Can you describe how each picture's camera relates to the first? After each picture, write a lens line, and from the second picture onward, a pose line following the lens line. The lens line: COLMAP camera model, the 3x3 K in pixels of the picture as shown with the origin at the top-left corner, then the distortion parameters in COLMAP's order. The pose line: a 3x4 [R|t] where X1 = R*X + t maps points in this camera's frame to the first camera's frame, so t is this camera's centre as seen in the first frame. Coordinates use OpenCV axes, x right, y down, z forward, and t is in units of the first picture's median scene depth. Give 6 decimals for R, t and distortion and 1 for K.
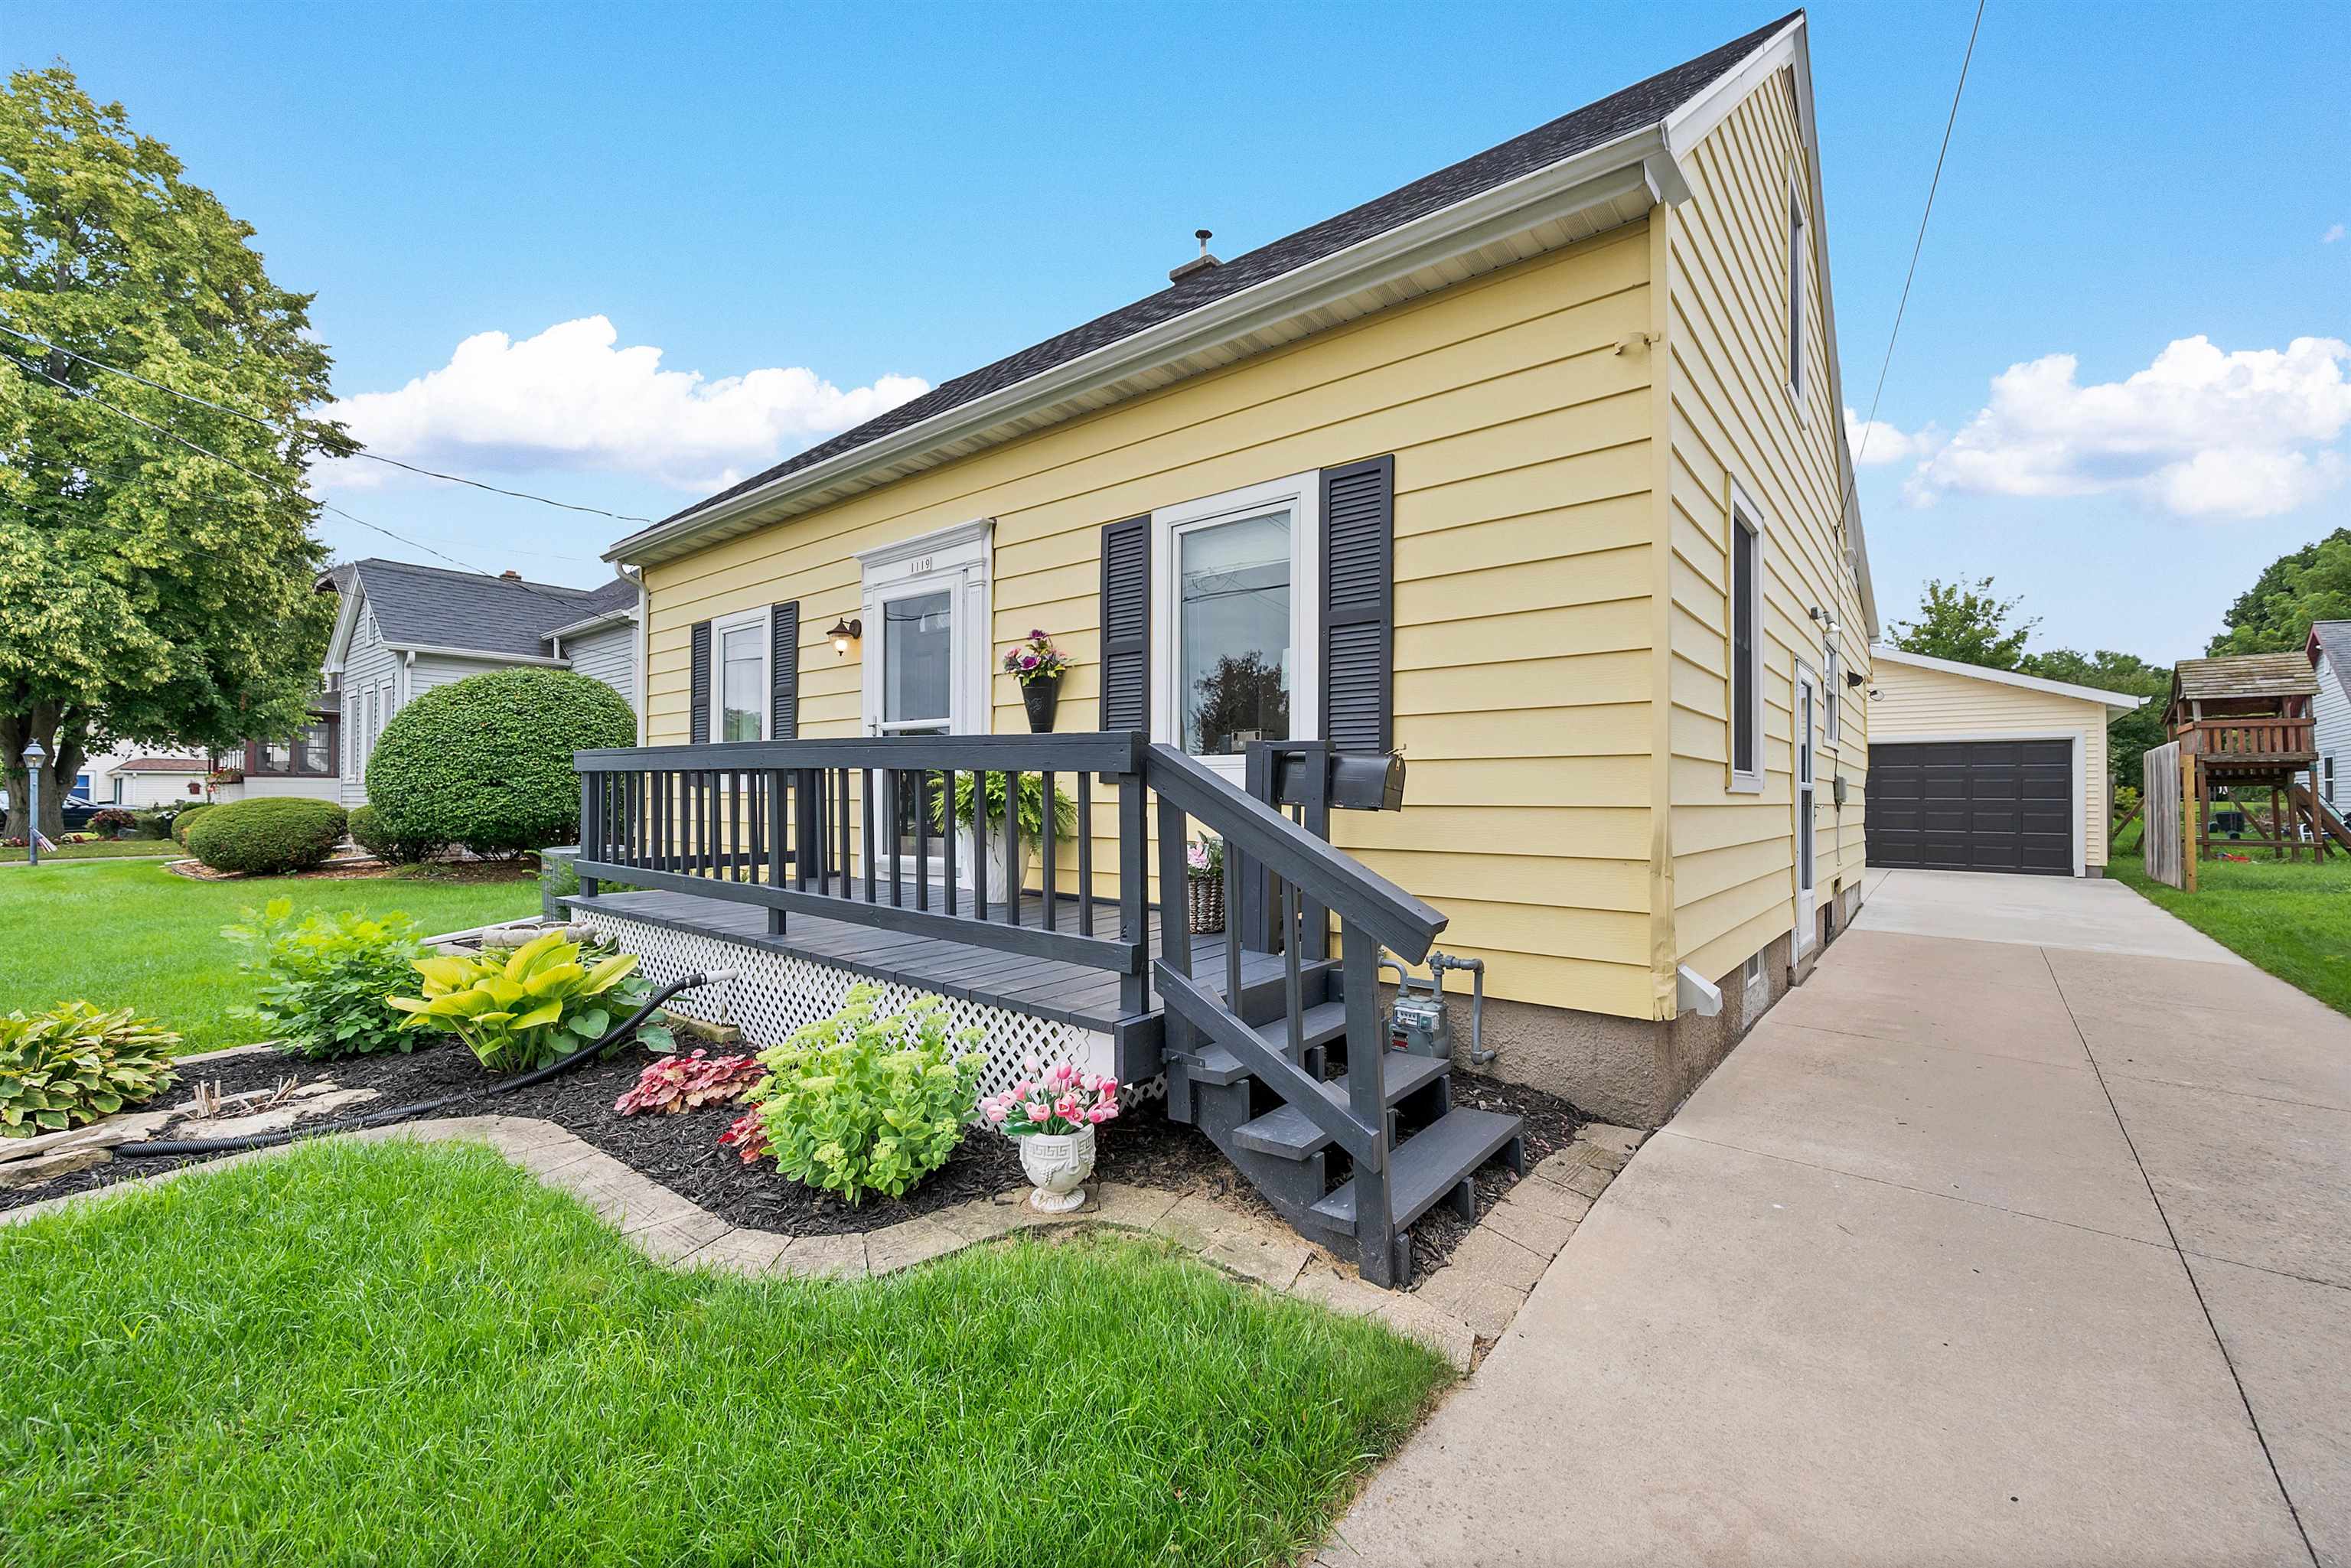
lens RADIAL K [[926.2, 0, 1224.1], [0, 926.2, 783.7], [0, 0, 1]] dist [-0.001676, -0.000306]
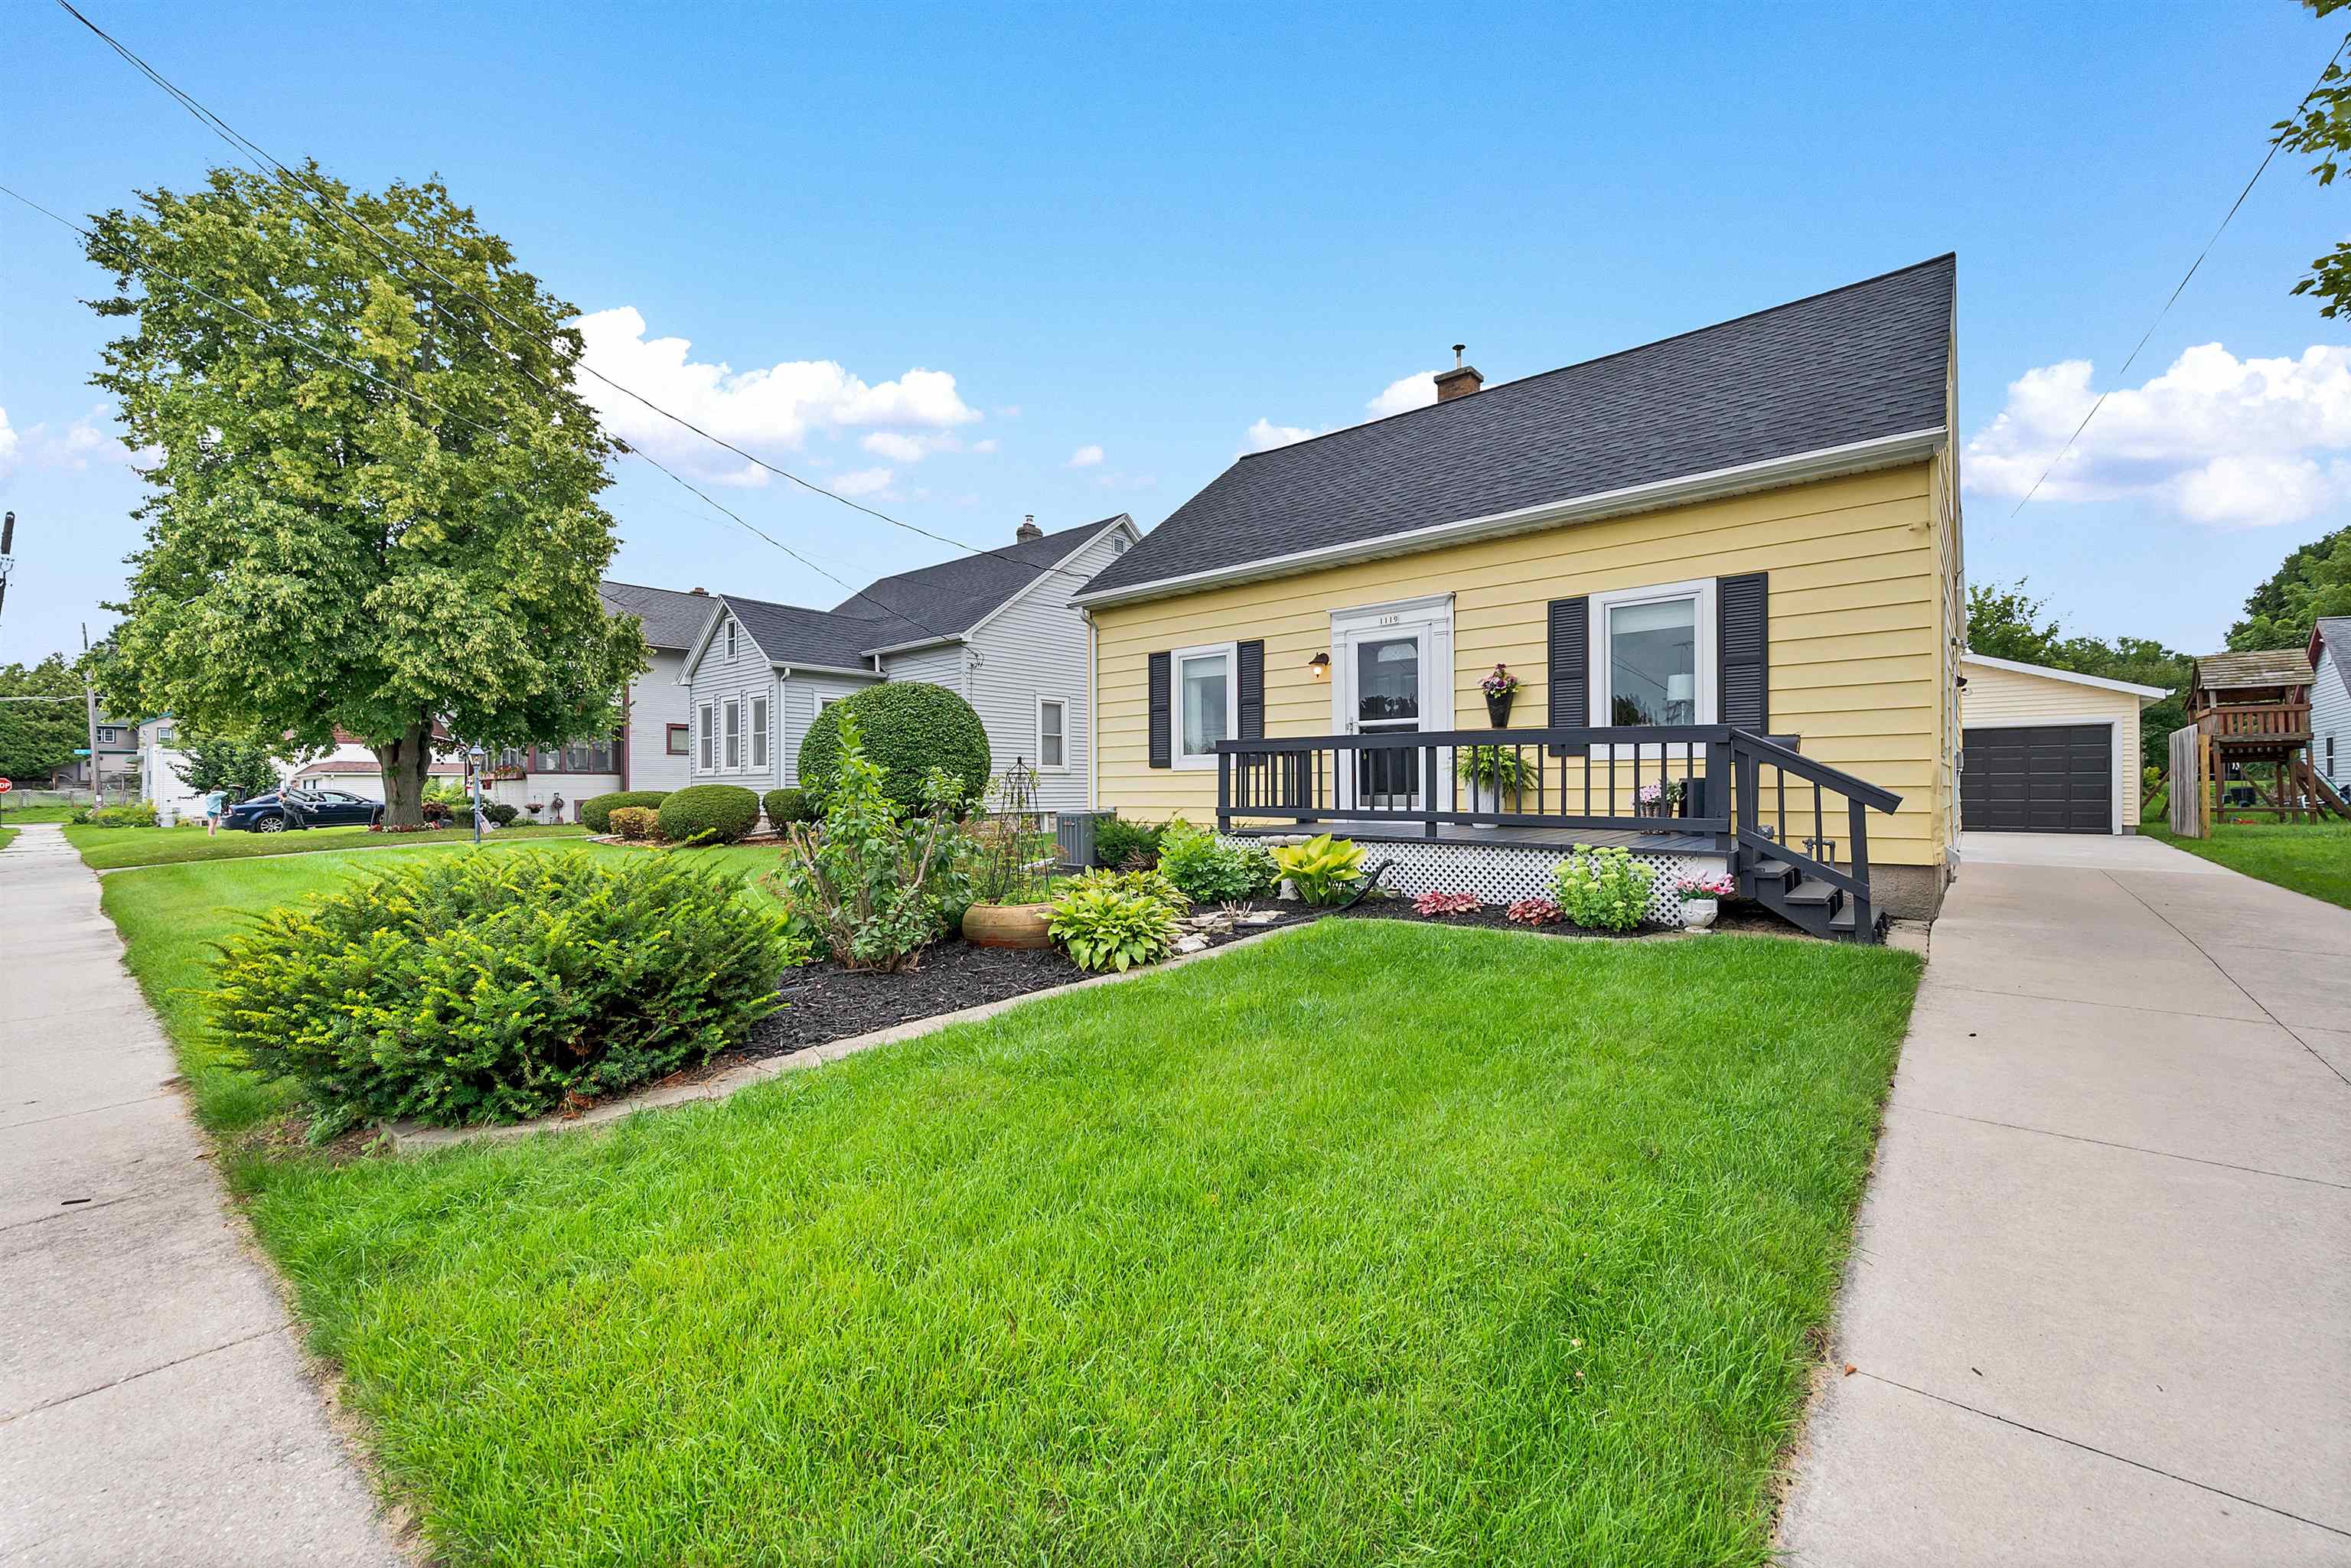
lens RADIAL K [[940.2, 0, 1230.7], [0, 940.2, 791.1], [0, 0, 1]] dist [-0.002301, 0.000310]
pose [[0.999938, -0.011144, 0.000065, -0.285726], [0.011142, 0.999859, 0.012592, 0.014032], [-0.000205, -0.012590, 0.999921, -0.279530]]
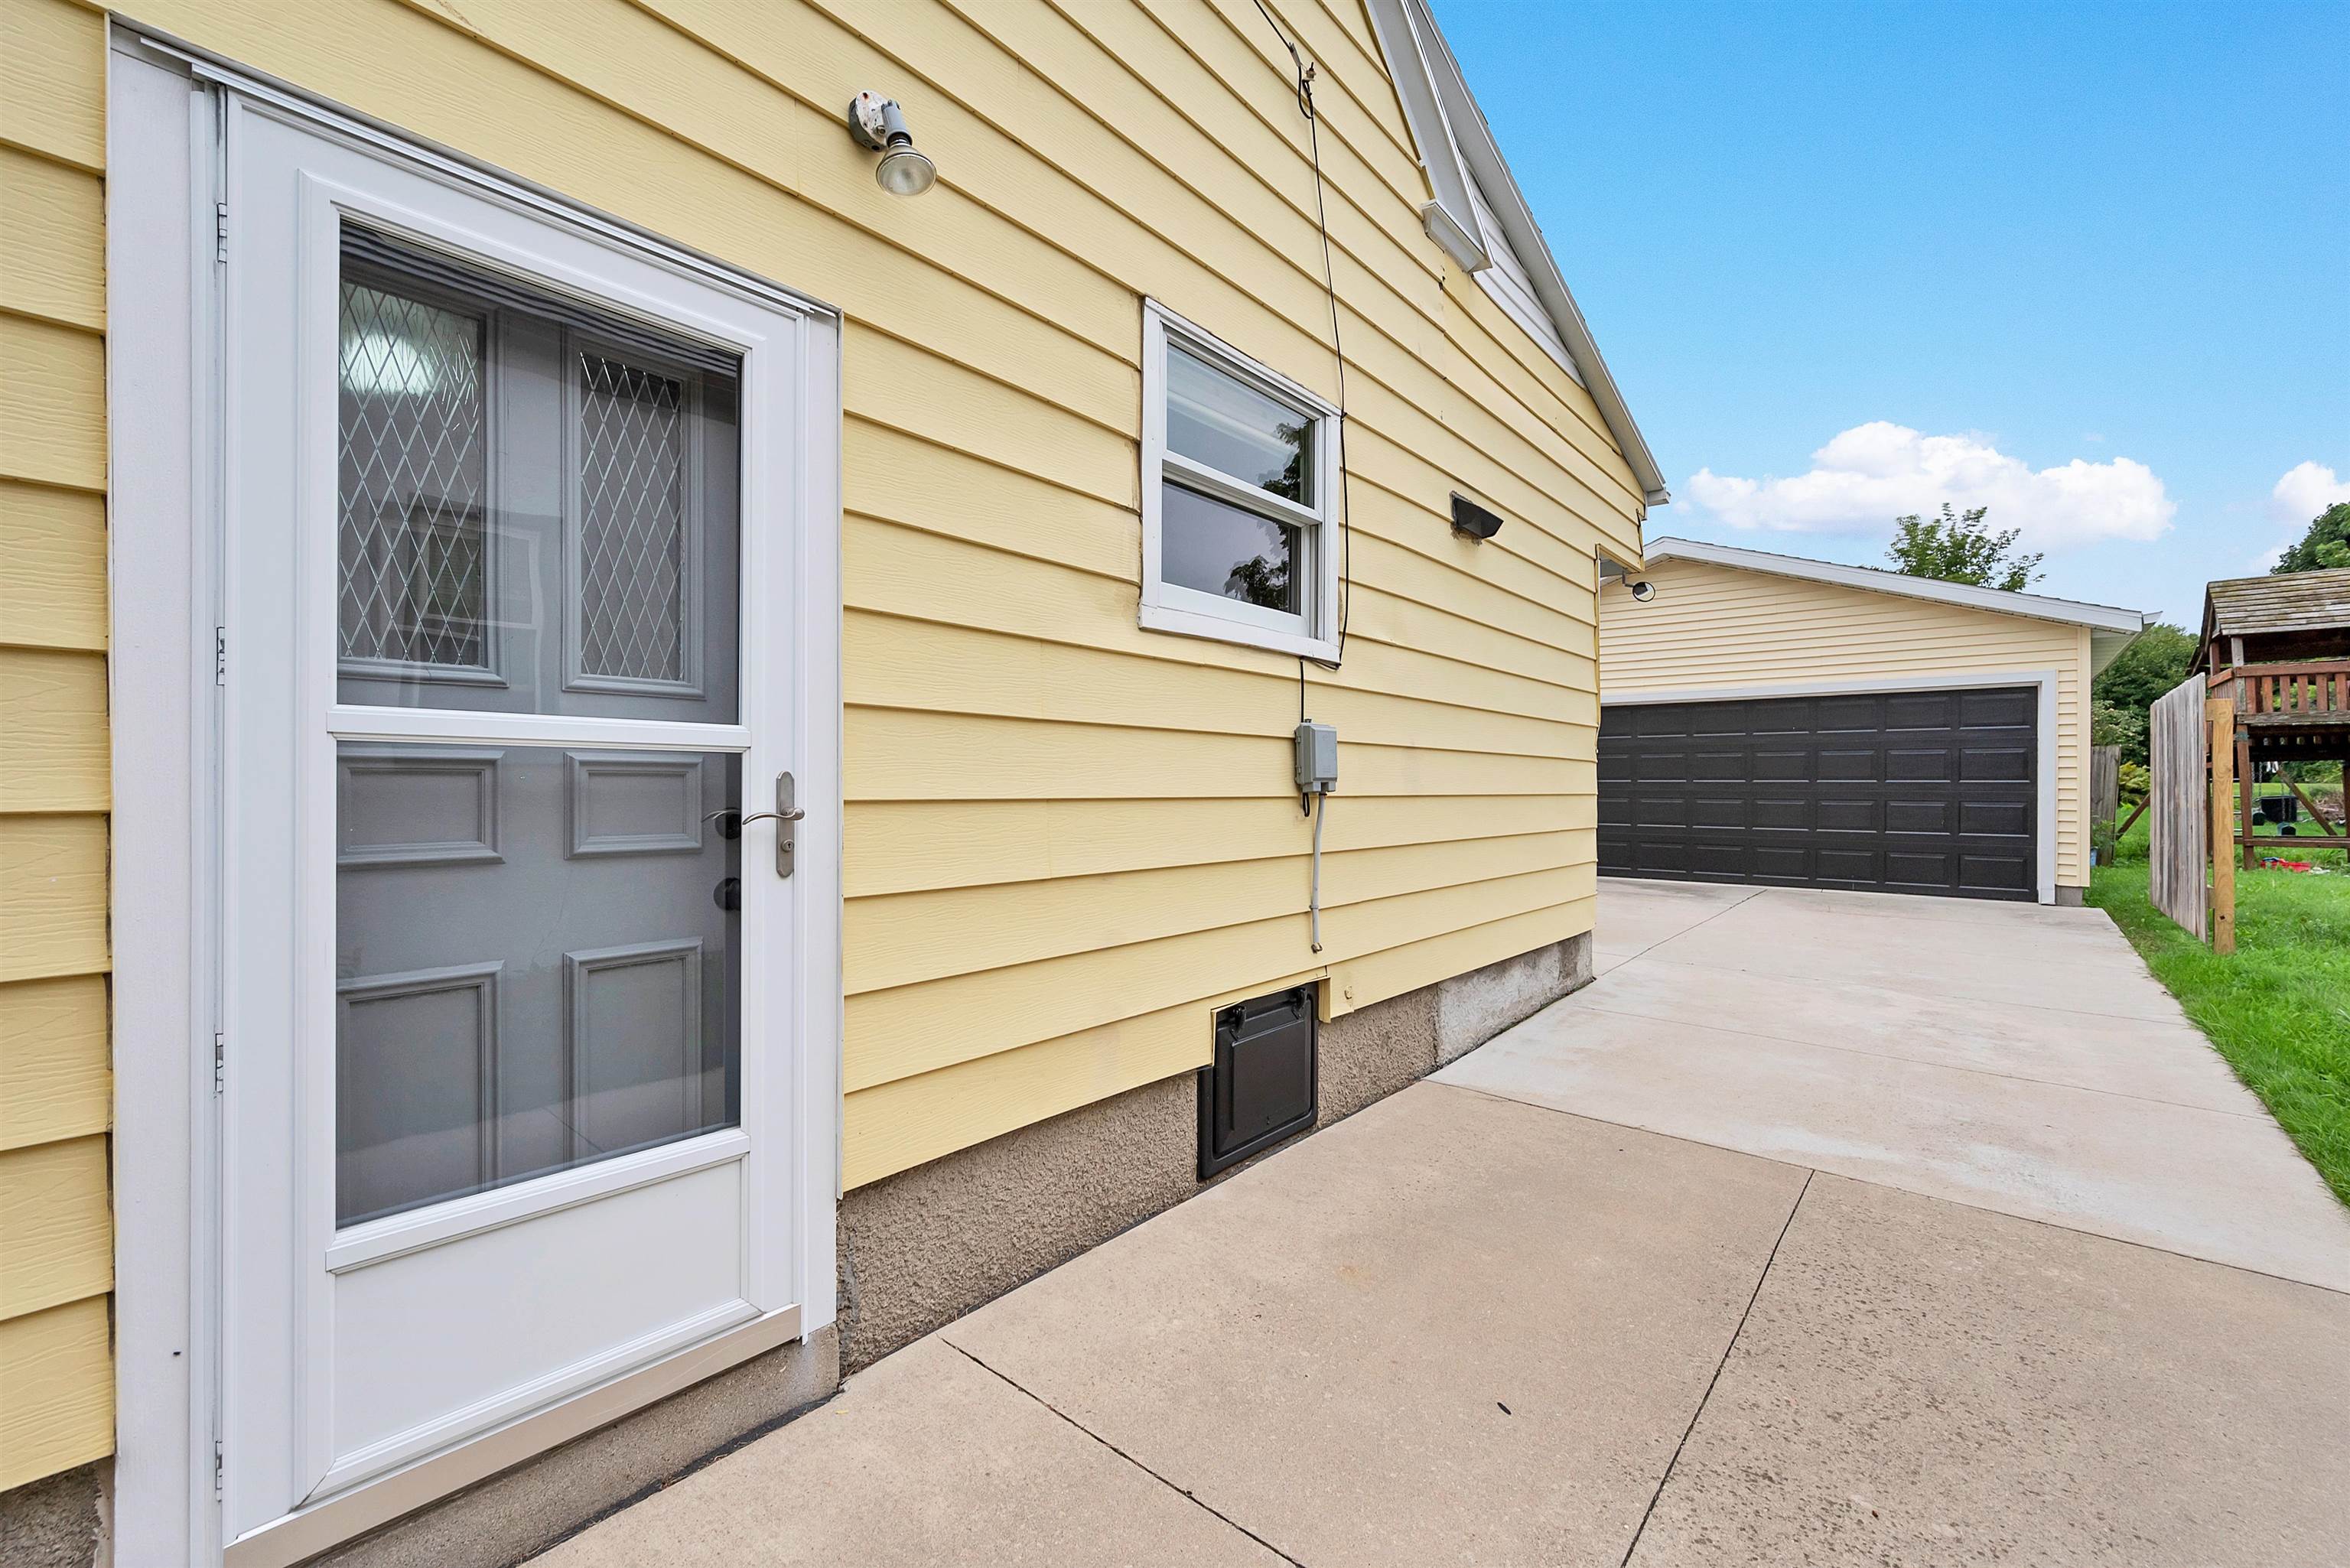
lens RADIAL K [[939.7, 0, 1230.1], [0, 939.7, 791.1], [0, 0, 1]] dist [-0.002301, 0.000310]
pose [[0.999932, -0.007446, -0.008935, 0.399903], [0.007621, 0.999778, 0.019653, 0.007900], [0.008787, -0.019720, 0.999767, 0.381019]]
